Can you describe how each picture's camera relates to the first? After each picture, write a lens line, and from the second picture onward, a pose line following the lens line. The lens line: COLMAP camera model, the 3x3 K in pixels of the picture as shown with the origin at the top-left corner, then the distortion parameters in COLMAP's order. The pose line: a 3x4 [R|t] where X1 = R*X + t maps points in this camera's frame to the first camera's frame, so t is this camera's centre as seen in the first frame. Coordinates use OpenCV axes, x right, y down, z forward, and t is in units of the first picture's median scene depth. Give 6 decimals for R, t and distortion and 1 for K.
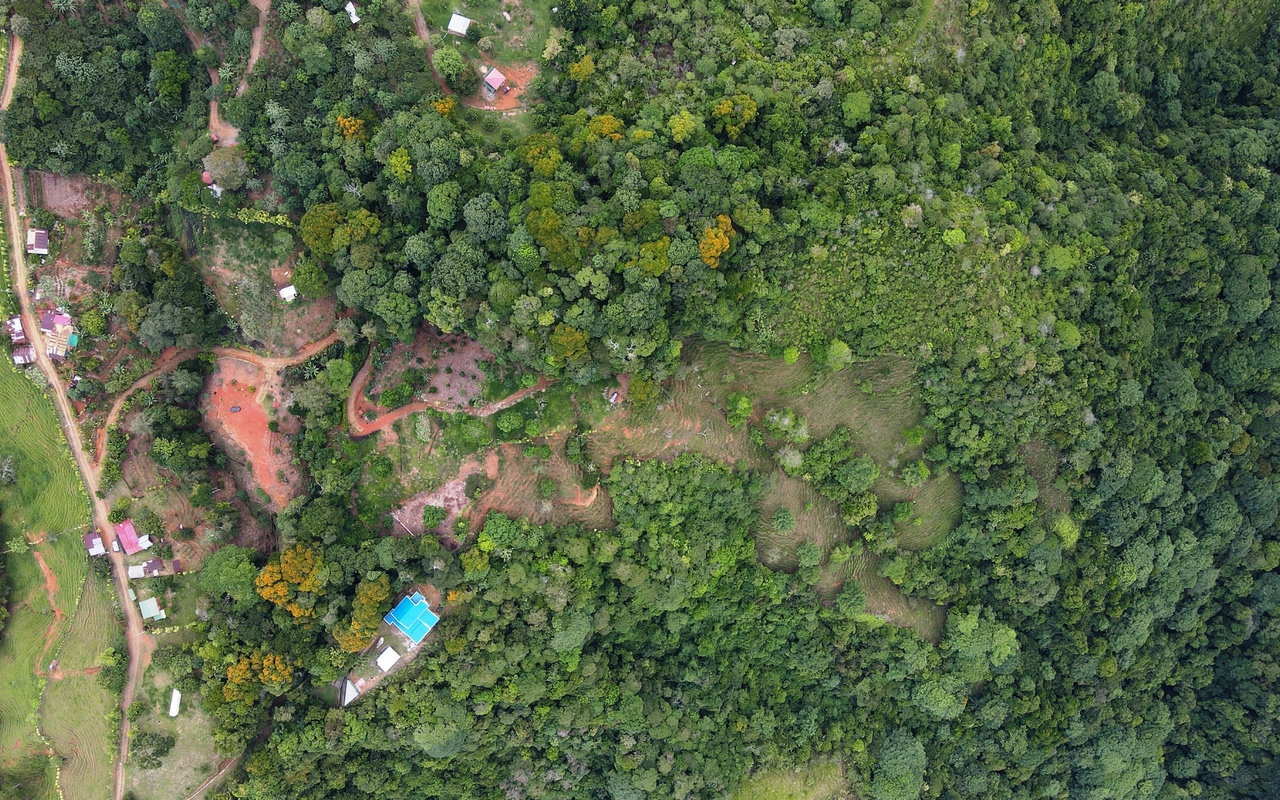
lens RADIAL K [[1047.7, 0, 636.2], [0, 1047.7, 396.6], [0, 0, 1]] dist [-0.028230, 0.079040]
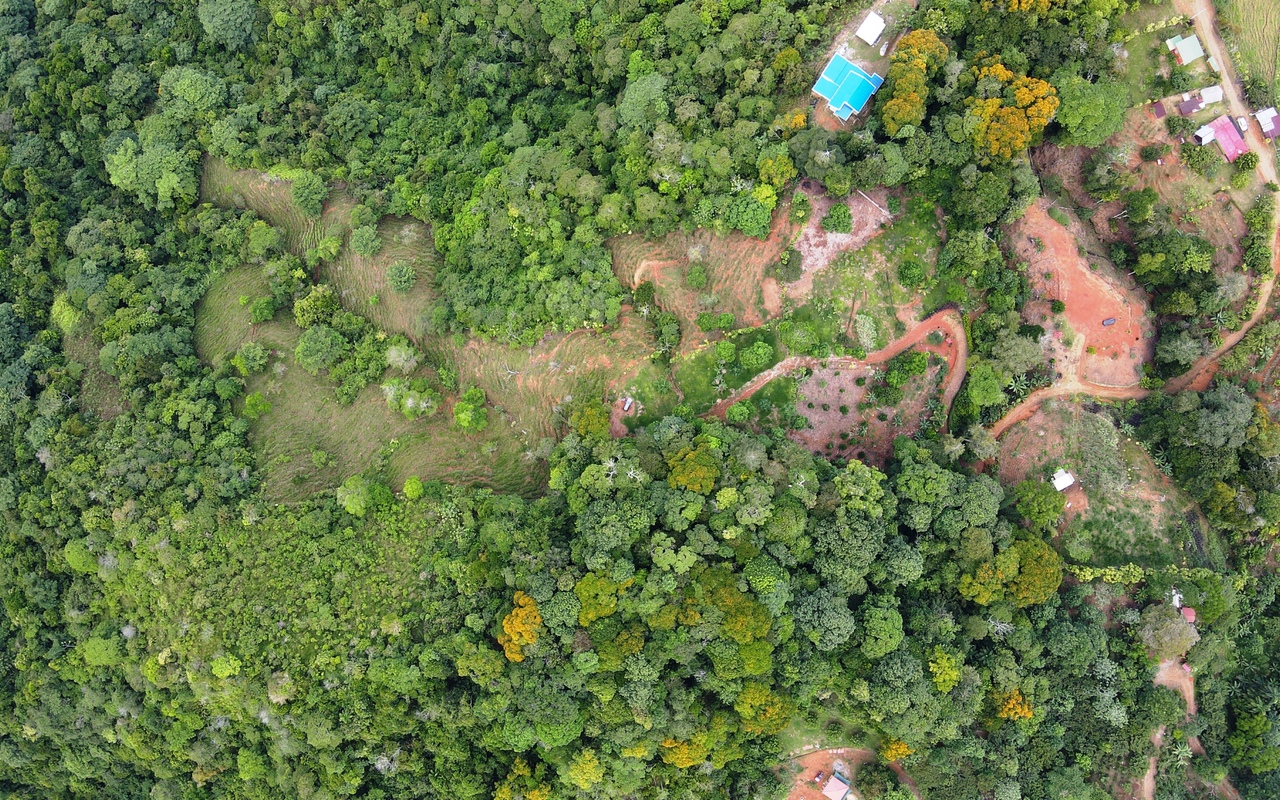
lens RADIAL K [[1047.7, 0, 636.2], [0, 1047.7, 396.6], [0, 0, 1]] dist [-0.028230, 0.079040]
pose [[-0.990536, 0.137239, 0.002185, -0.028959], [-0.137253, -0.990497, -0.008736, 0.011878], [0.000966, -0.008953, 0.999959, 0.217670]]
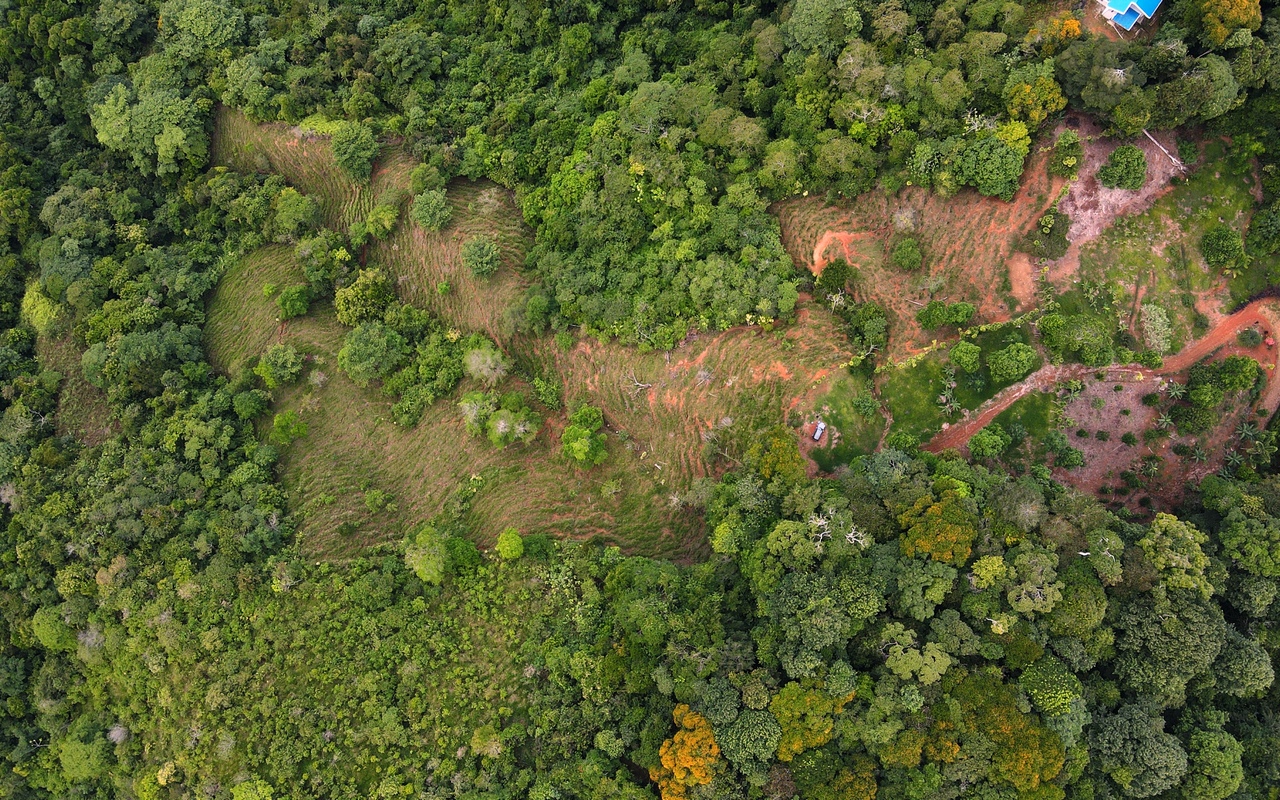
lens RADIAL K [[1047.7, 0, 636.2], [0, 1047.7, 396.6], [0, 0, 1]] dist [-0.028230, 0.079040]
pose [[-0.990480, 0.137642, 0.002078, 0.067985], [-0.137654, -0.990453, -0.007324, 0.034737], [0.001050, -0.007540, 0.999971, 0.434357]]
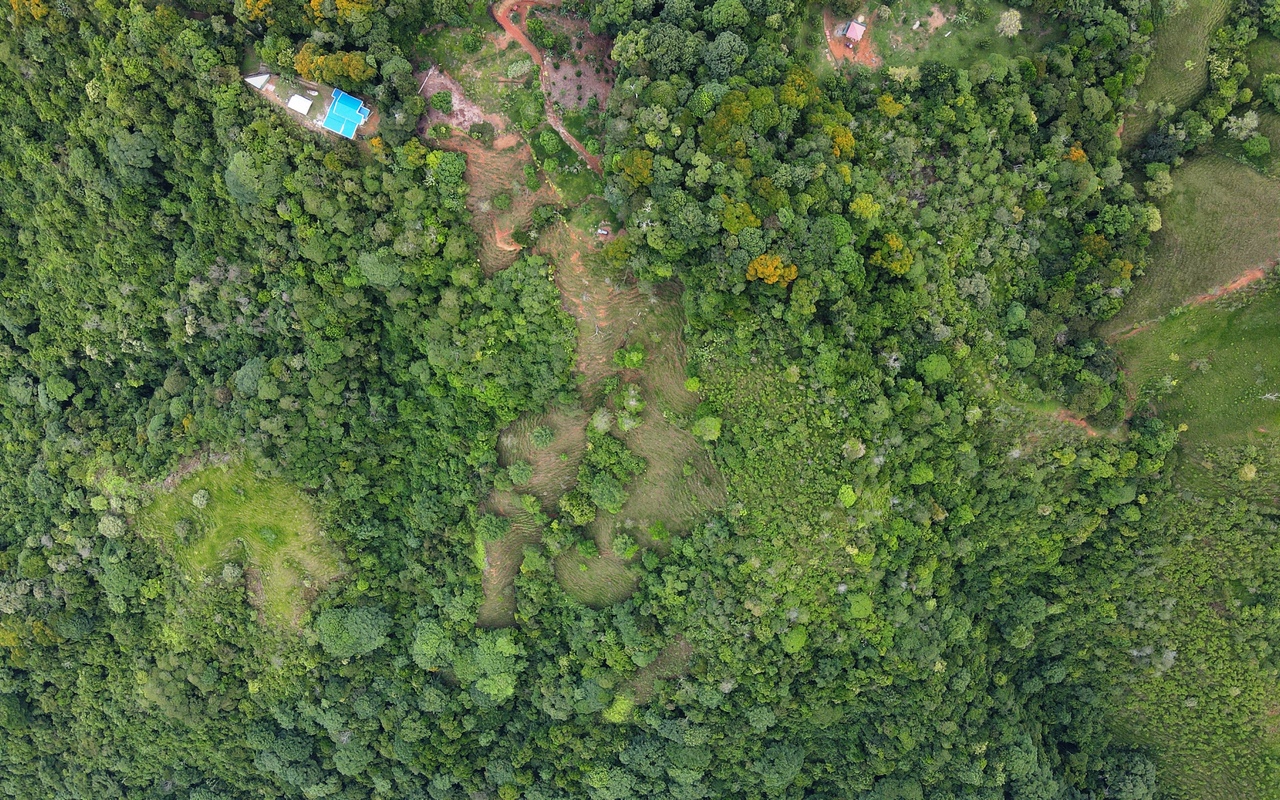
lens RADIAL K [[1047.7, 0, 636.2], [0, 1047.7, 396.6], [0, 0, 1]] dist [-0.028230, 0.079040]
pose [[0.308142, 0.951292, 0.009543, 0.132307], [-0.951336, 0.308154, 0.000237, 0.018799], [-0.002716, -0.009152, 0.999954, -0.054453]]
